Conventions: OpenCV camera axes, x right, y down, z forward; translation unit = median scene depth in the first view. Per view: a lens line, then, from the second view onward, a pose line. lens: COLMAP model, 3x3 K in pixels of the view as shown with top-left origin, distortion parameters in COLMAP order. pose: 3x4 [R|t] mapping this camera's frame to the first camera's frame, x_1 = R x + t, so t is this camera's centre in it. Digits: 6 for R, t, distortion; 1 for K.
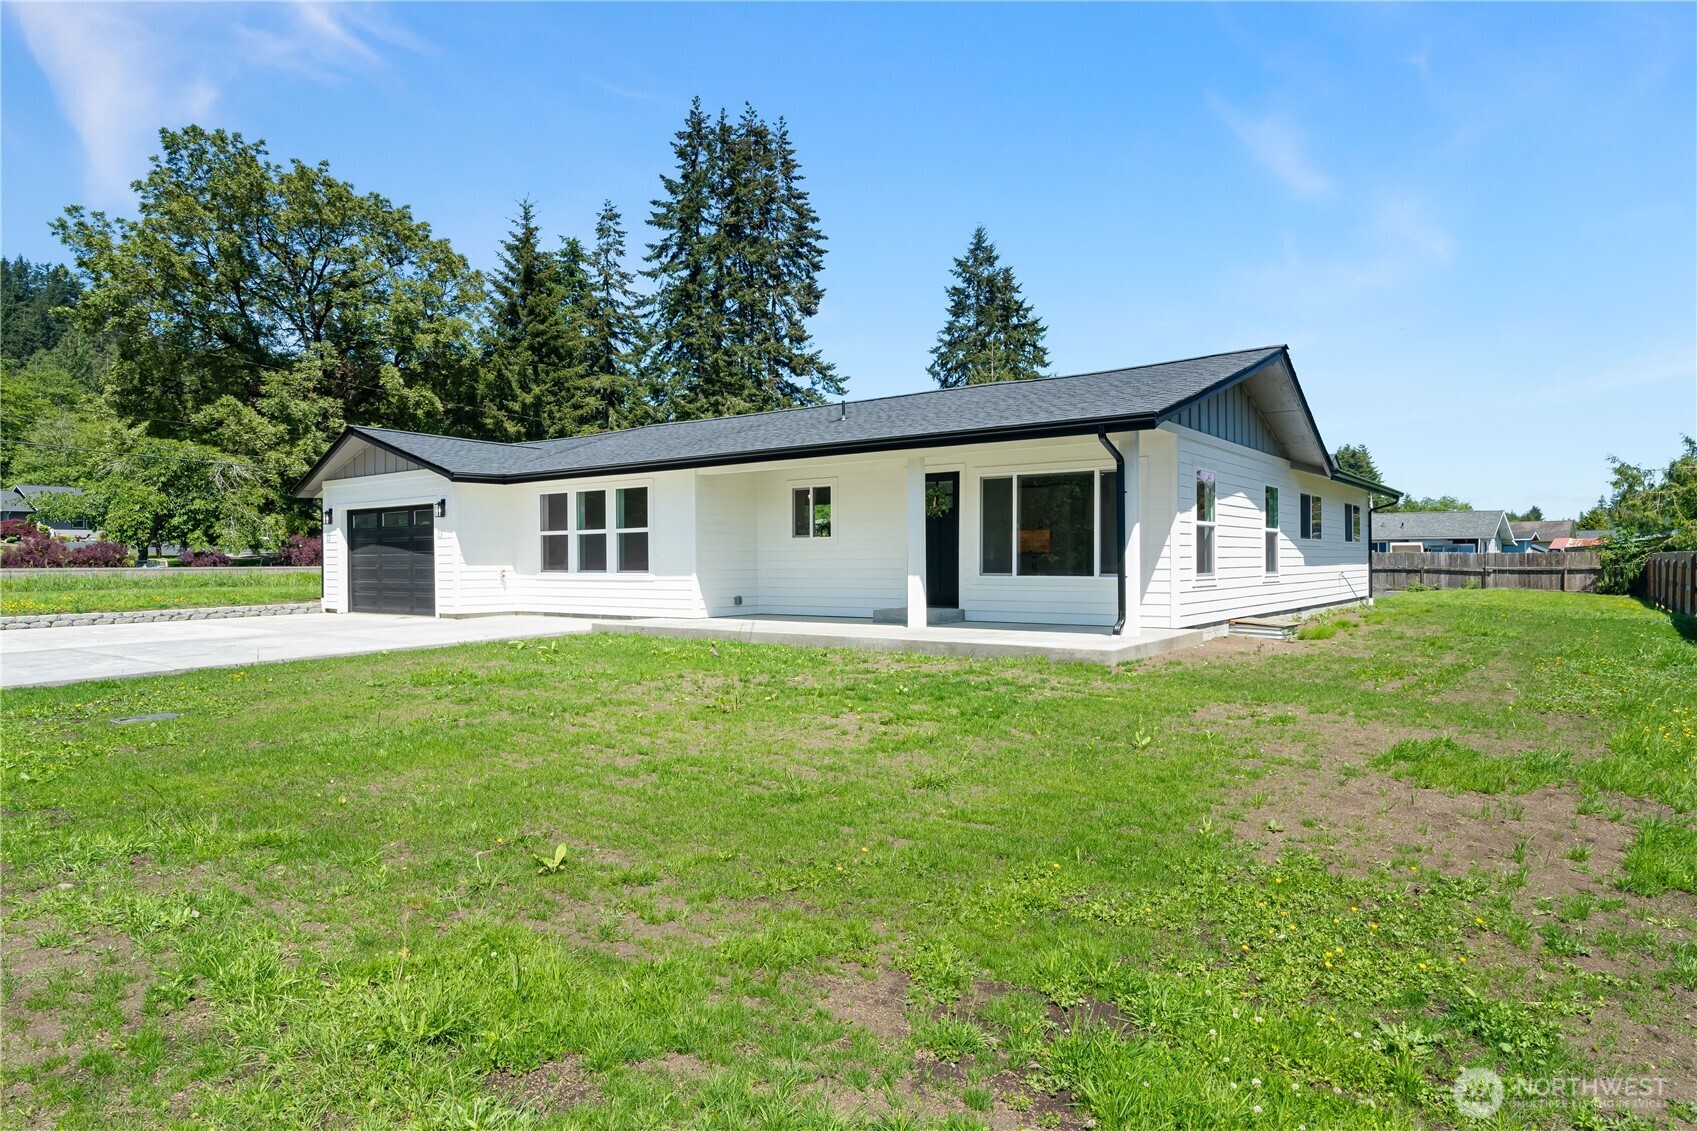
lens RADIAL K [[1013.2, 0, 845.2], [0, 1013.2, 570.7], [0, 0, 1]] dist [-0.001825, 0.000268]
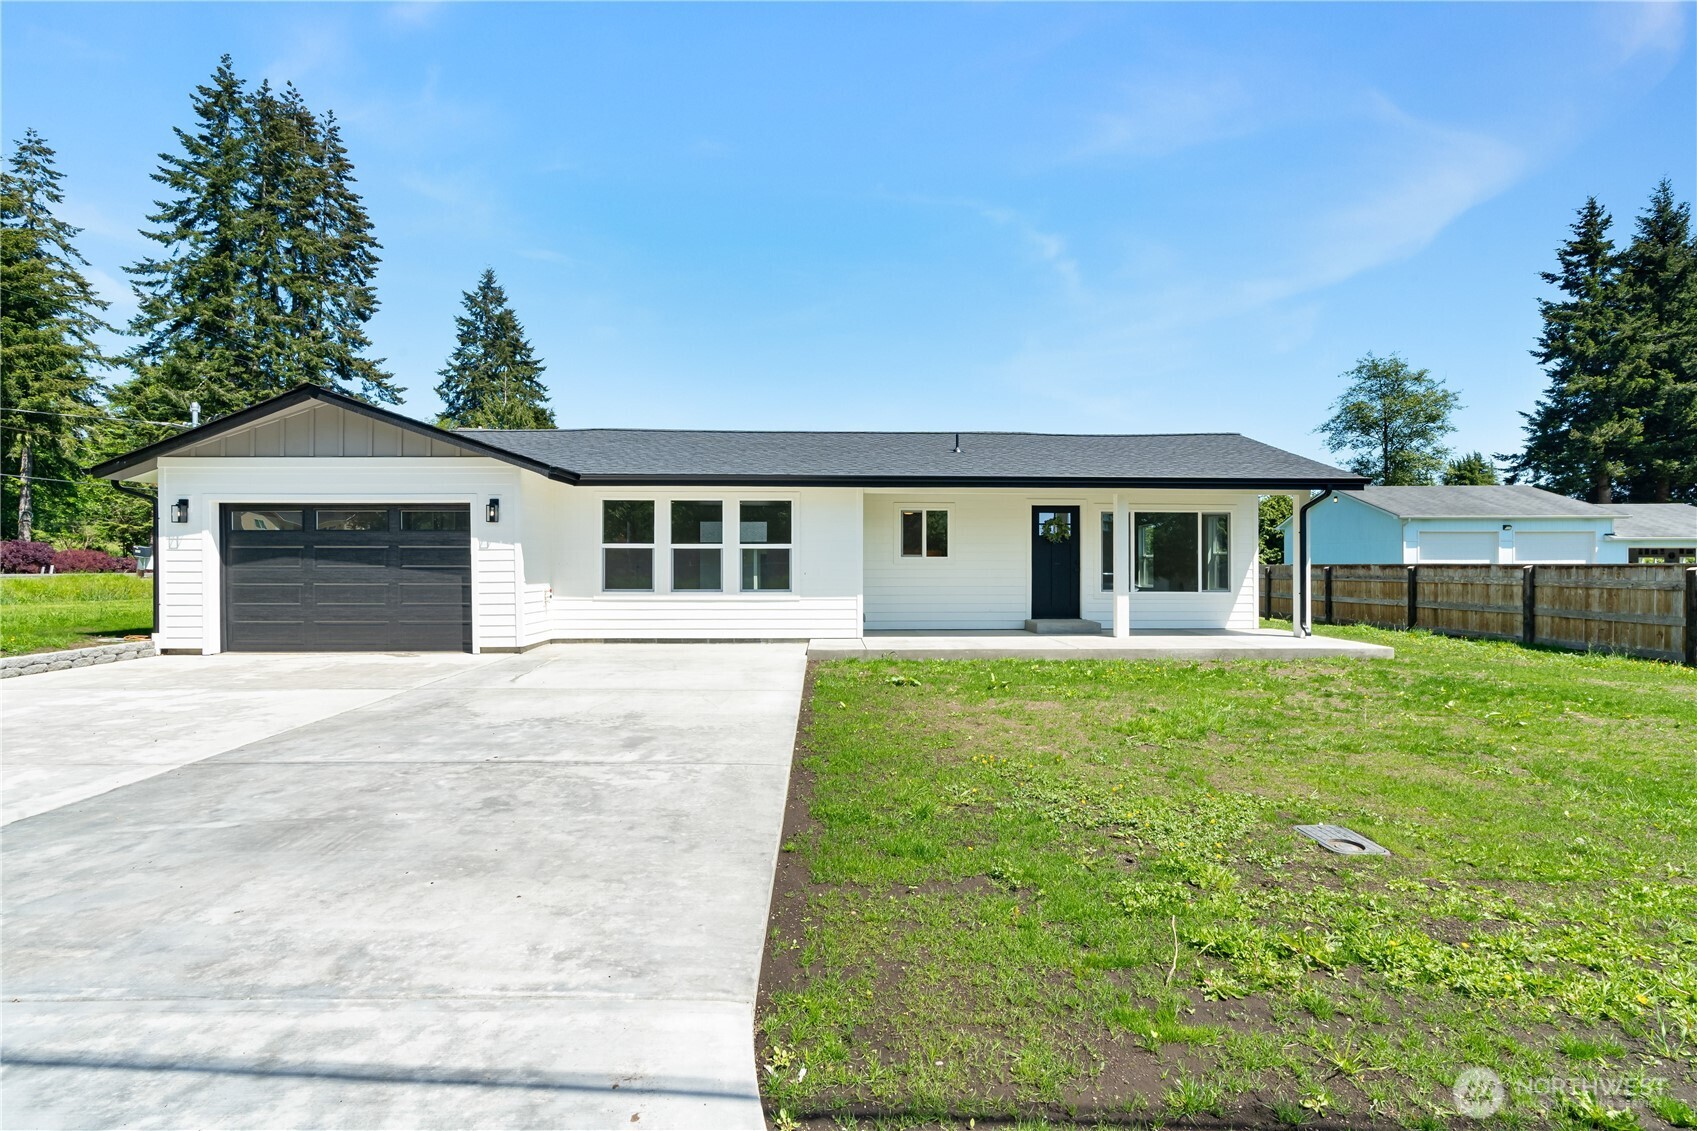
lens RADIAL K [[804.7, 0, 852.5], [0, 804.7, 562.2], [0, 0, 1]] dist [0.002860, 0.003400]
pose [[0.785364, 0.009711, 0.618958, -0.150846], [0.000232, 0.999872, -0.015981, -0.003453], [-0.619034, 0.012694, 0.785261, 0.092674]]
